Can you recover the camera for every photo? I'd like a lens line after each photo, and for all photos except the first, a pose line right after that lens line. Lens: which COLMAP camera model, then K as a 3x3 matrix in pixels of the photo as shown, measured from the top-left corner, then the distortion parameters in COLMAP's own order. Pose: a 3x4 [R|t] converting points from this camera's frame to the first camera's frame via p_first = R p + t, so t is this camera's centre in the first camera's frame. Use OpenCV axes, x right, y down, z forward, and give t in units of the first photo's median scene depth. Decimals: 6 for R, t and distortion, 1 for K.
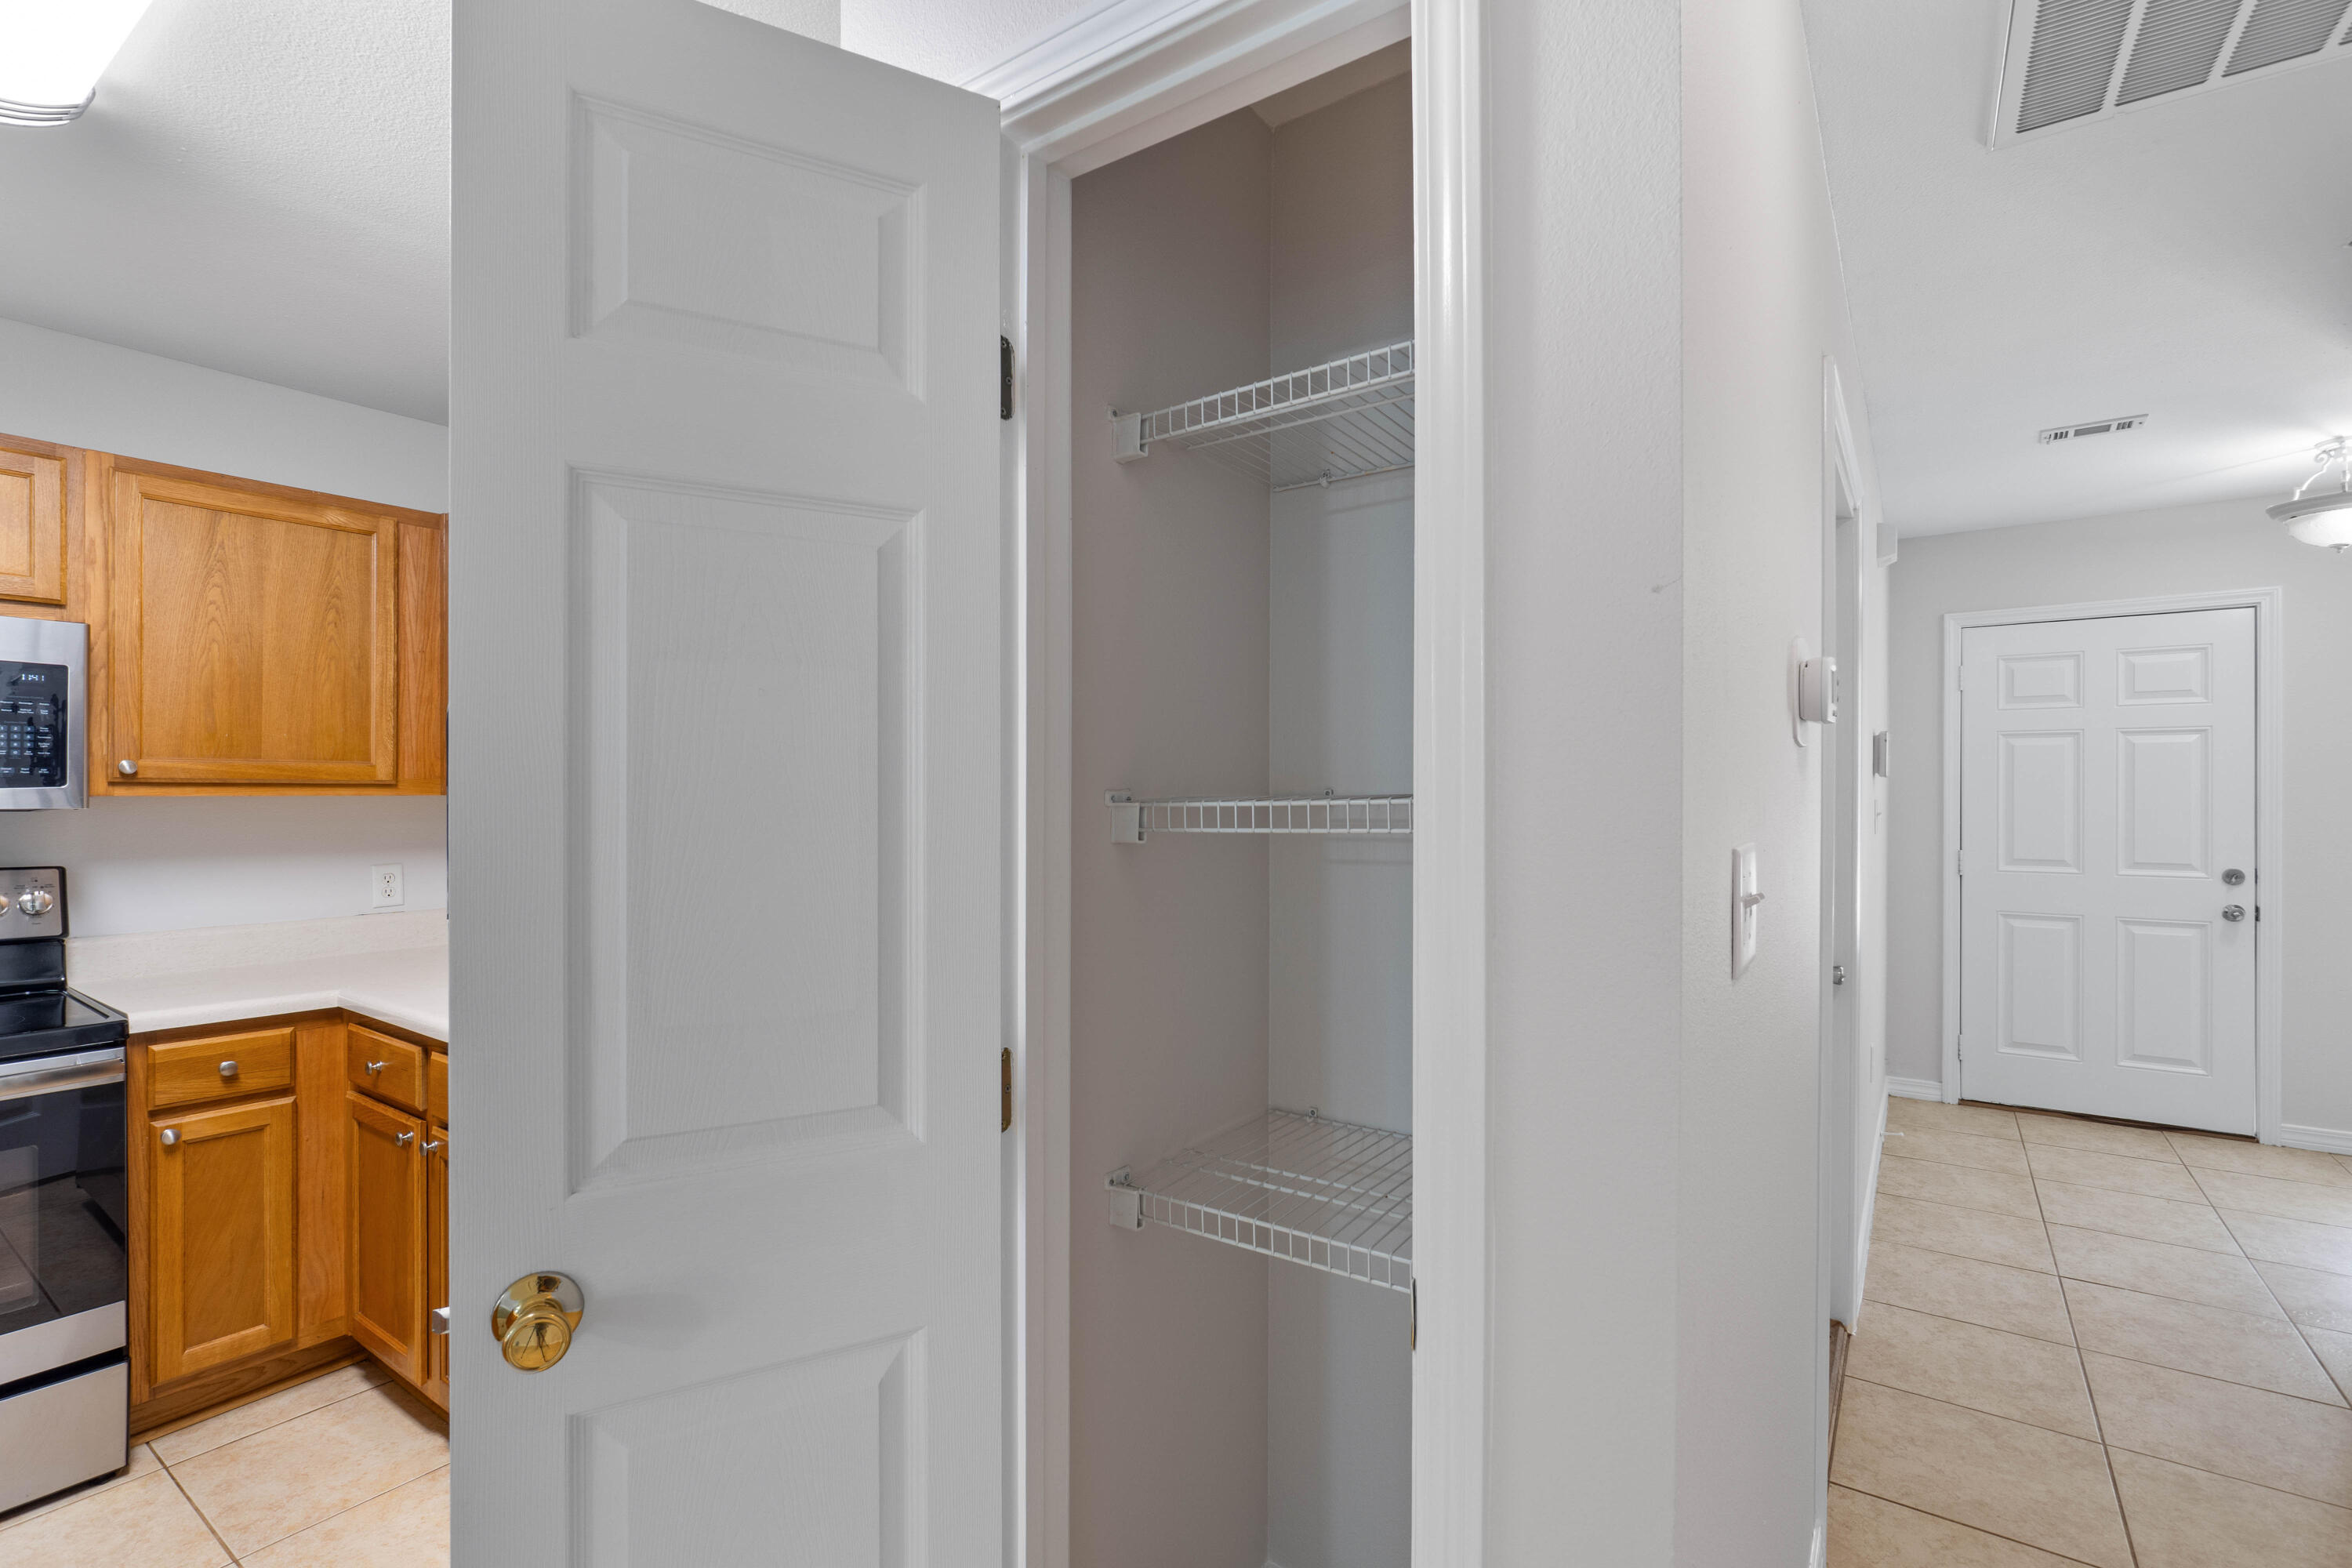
lens RADIAL K [[1107.6, 0, 1165.5], [0, 1107.6, 787.2], [0, 0, 1]] dist [-0.012152, 0.008693]
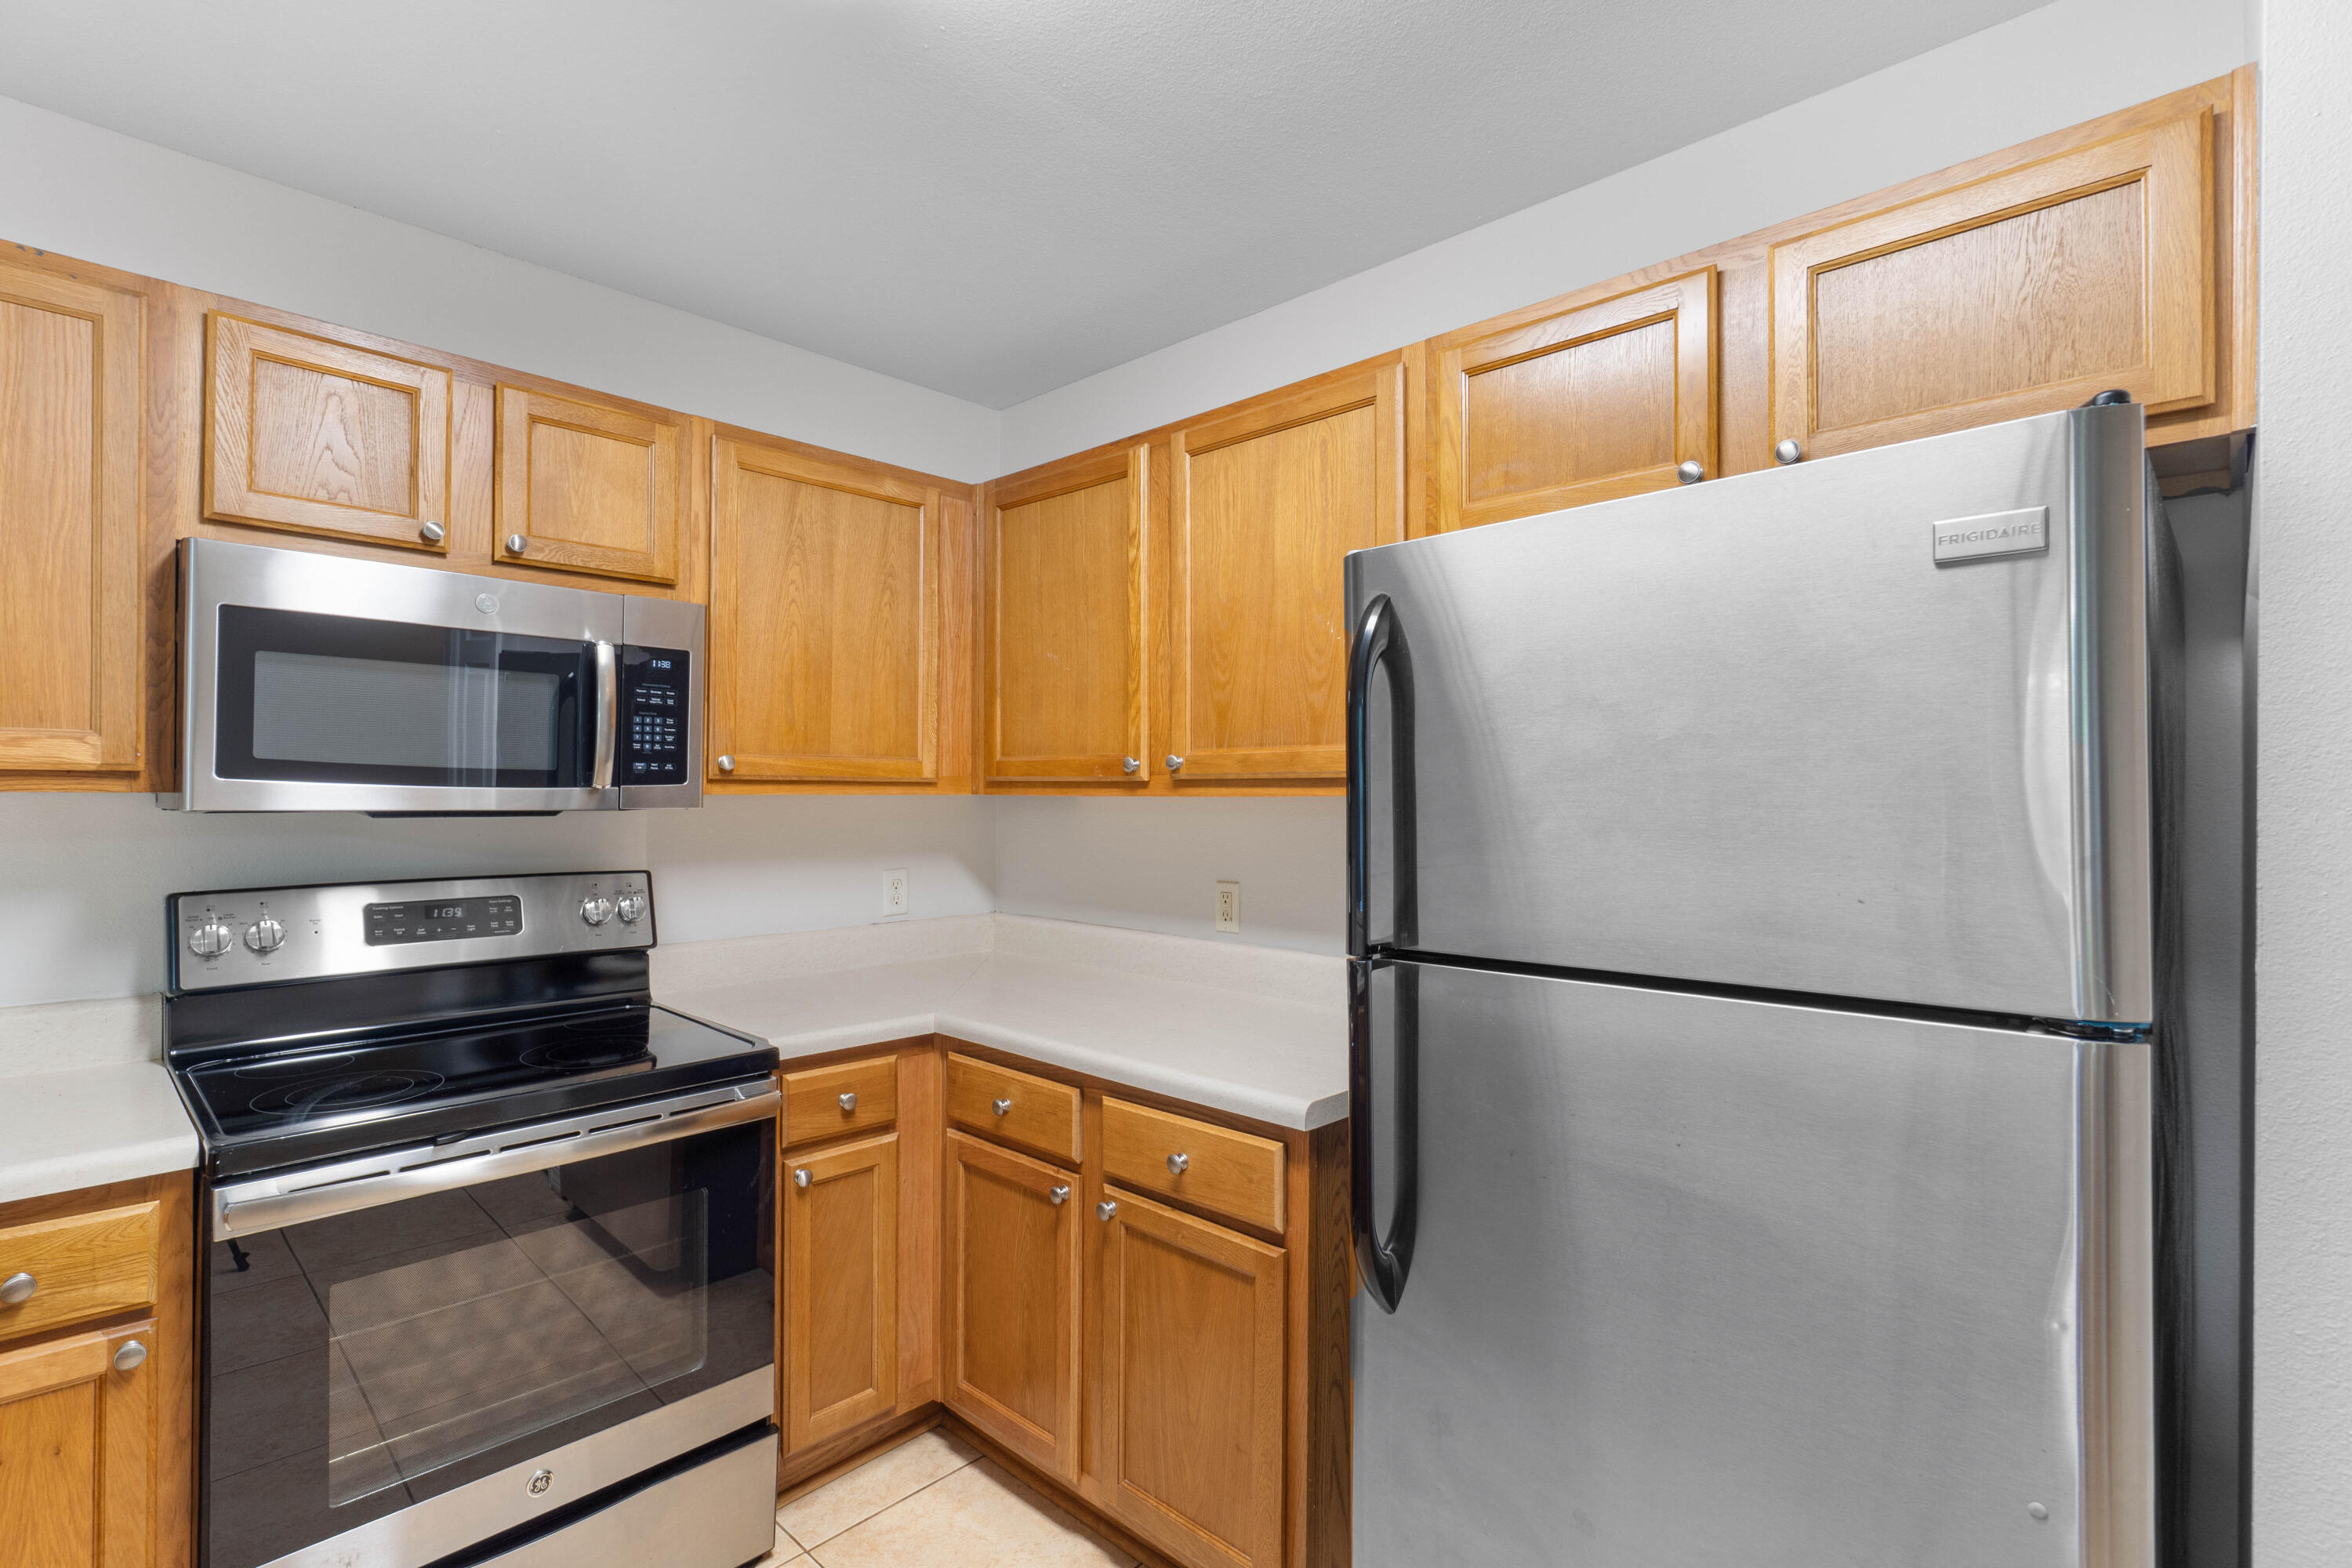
lens RADIAL K [[1107.6, 0, 1186.5], [0, 1107.6, 785.8], [0, 0, 1]] dist [-0.012152, 0.008693]
pose [[0.991591, 0.004848, -0.129323, -0.434113], [-0.005460, 0.999976, -0.004375, 0.002967], [0.129299, 0.005045, 0.991593, 0.141323]]
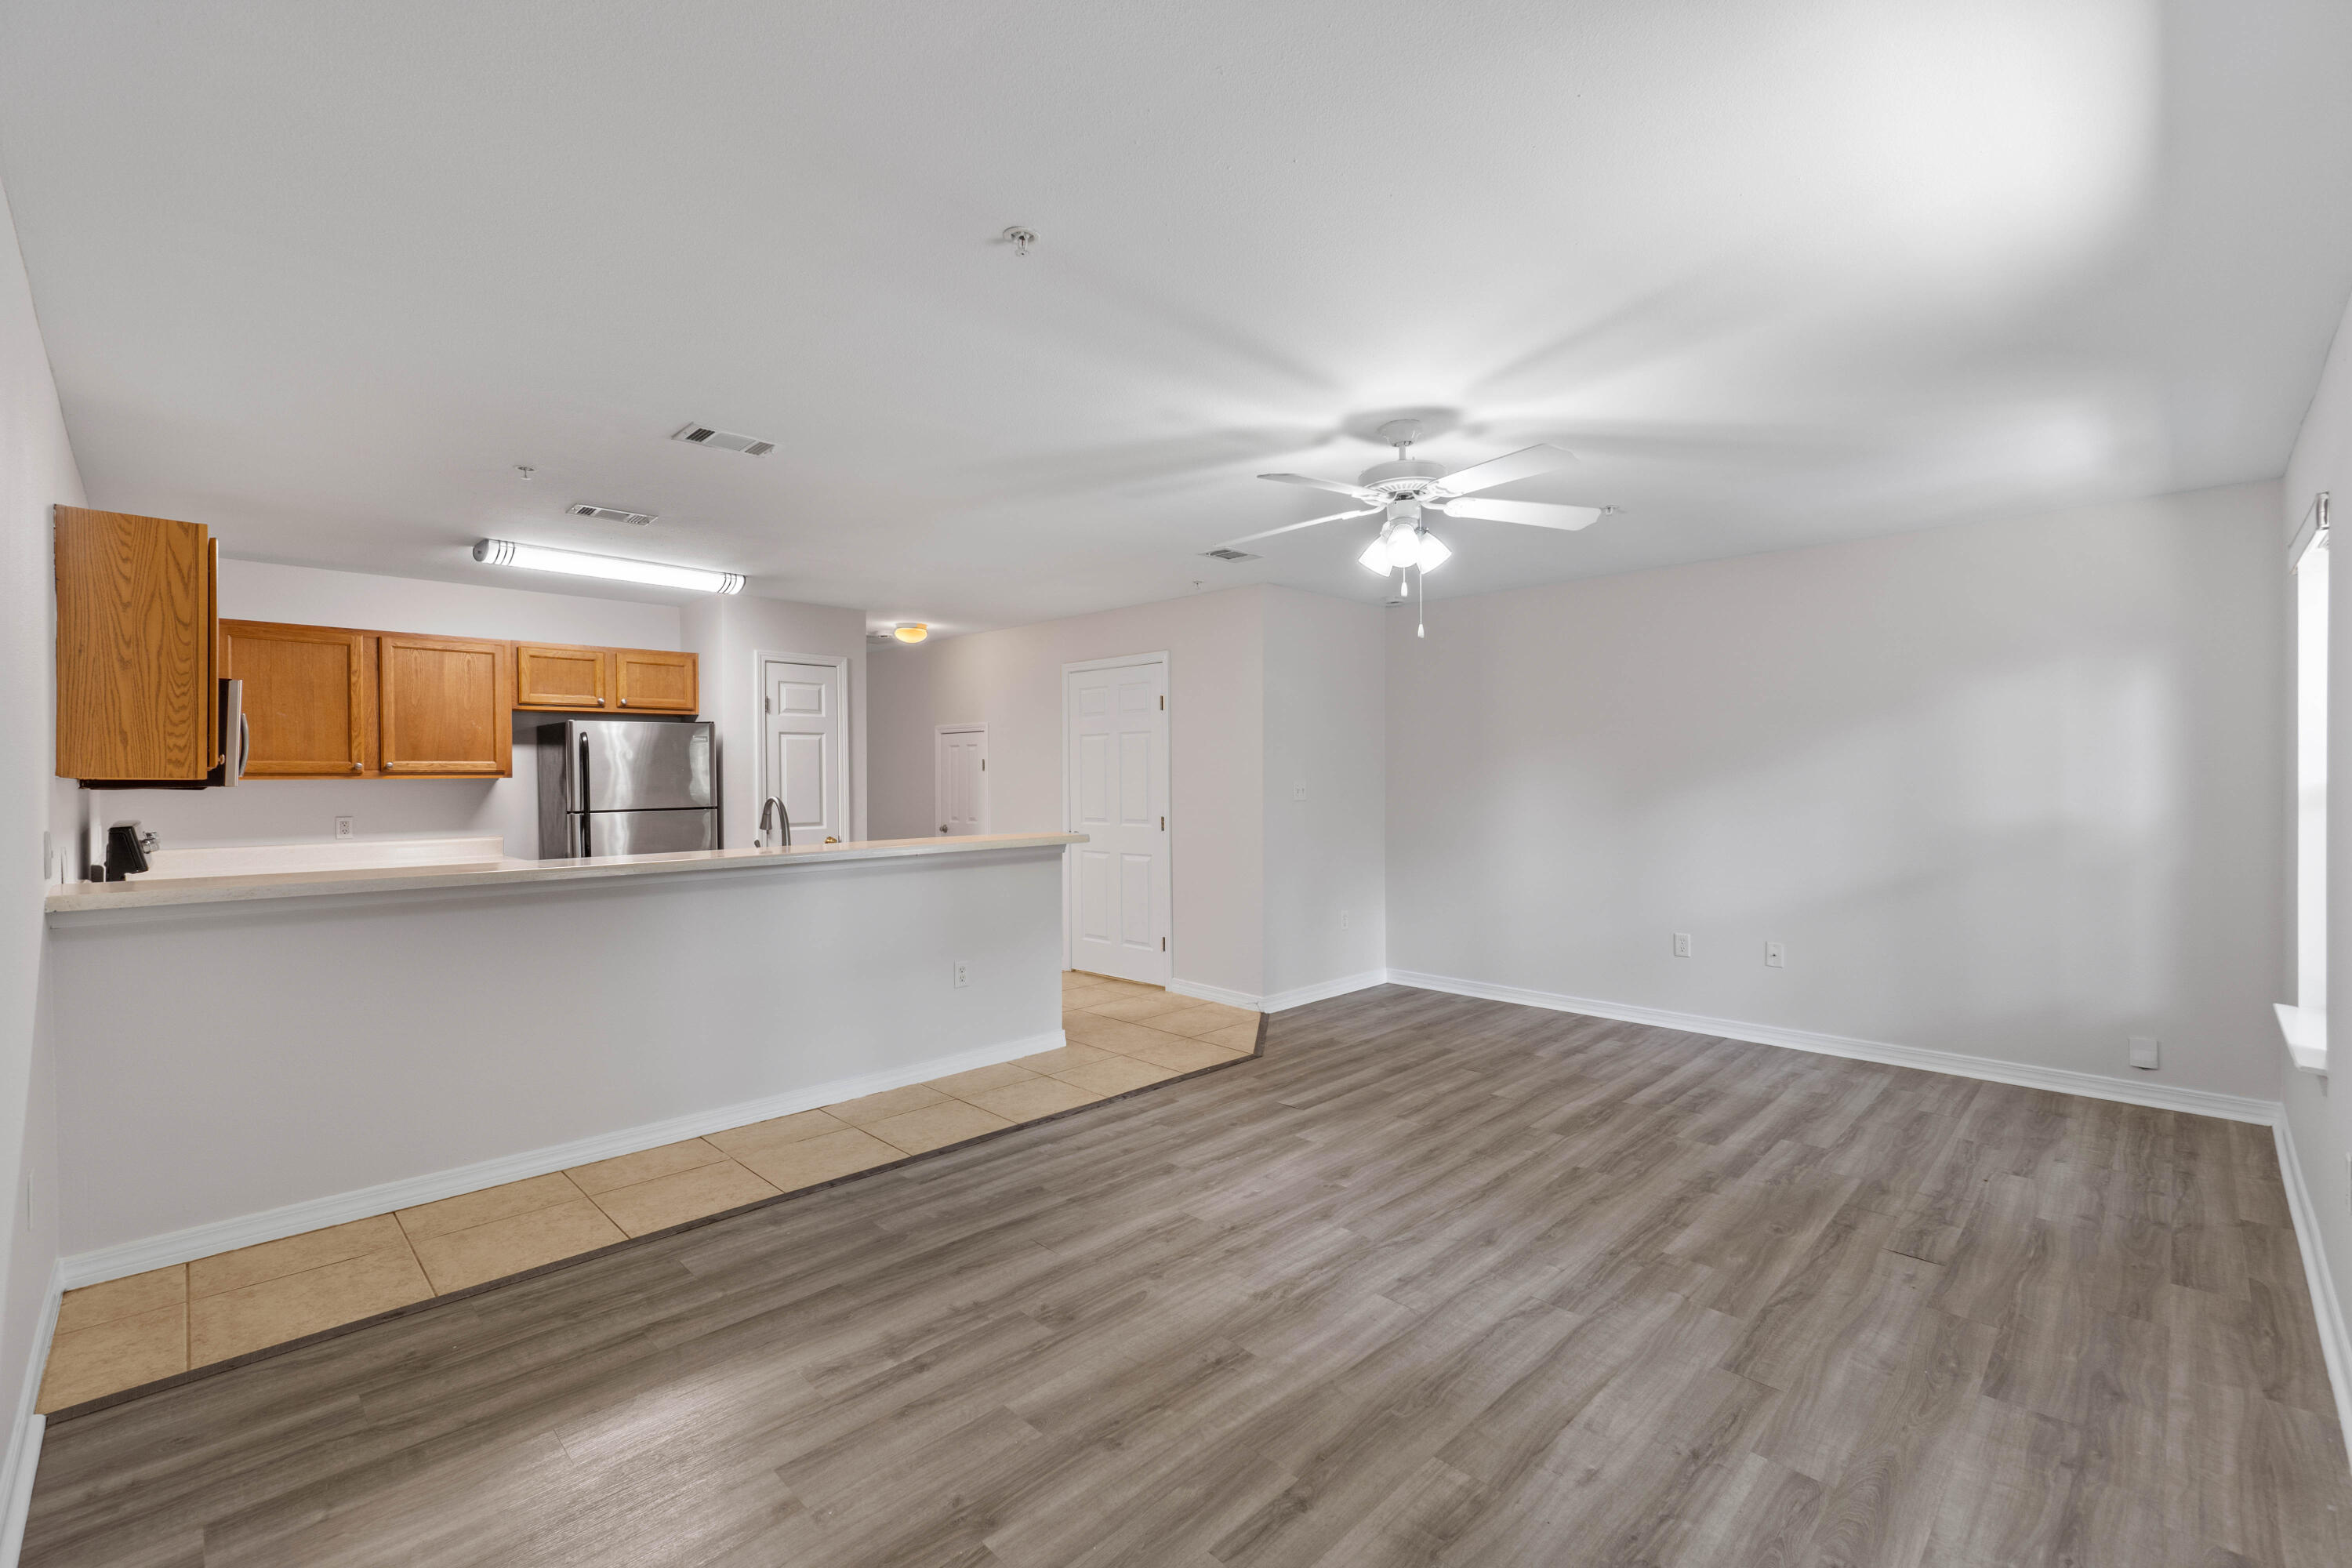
lens RADIAL K [[1019.7, 0, 1215.5], [0, 1019.7, 788.7], [0, 0, 1]] dist [-0.002369, 0.000235]
pose [[0.146851, -0.013444, 0.989067, -2.333983], [0.002383, 0.999910, 0.013238, 0.004435], [-0.989156, 0.000413, 0.146869, -0.952447]]
